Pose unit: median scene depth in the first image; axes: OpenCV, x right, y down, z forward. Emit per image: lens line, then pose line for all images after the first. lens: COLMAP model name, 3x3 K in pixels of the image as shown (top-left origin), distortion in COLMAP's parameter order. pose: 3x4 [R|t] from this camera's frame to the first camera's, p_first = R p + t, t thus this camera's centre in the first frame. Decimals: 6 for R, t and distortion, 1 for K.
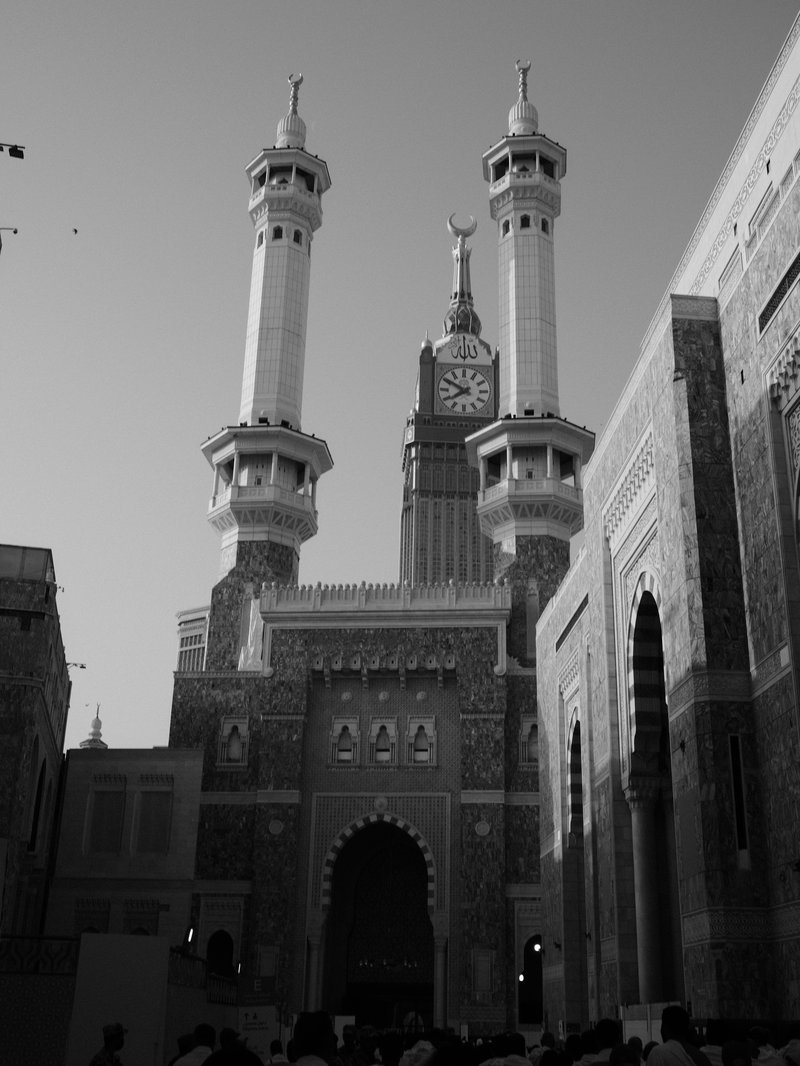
lens RADIAL K [[1259.8, 0, 400.0], [0, 1259.8, 533.0], [0, 0, 1]] dist [-0.032726, 0.006922]
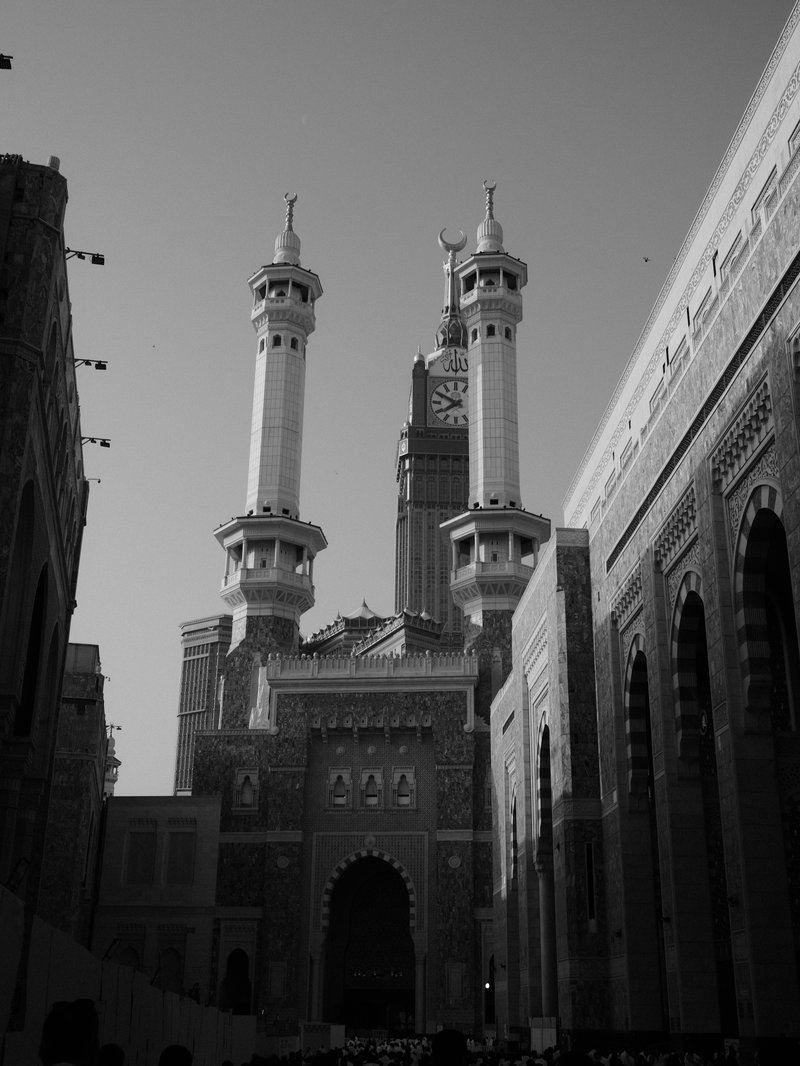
lens RADIAL K [[1259.8, 0, 400.0], [0, 1259.8, 533.0], [0, 0, 1]] dist [-0.032726, 0.006922]
pose [[0.999932, -0.011538, 0.001621, 0.014144], [0.011528, 0.999917, 0.005704, -0.081774], [-0.001686, -0.005685, 0.999982, -0.188621]]
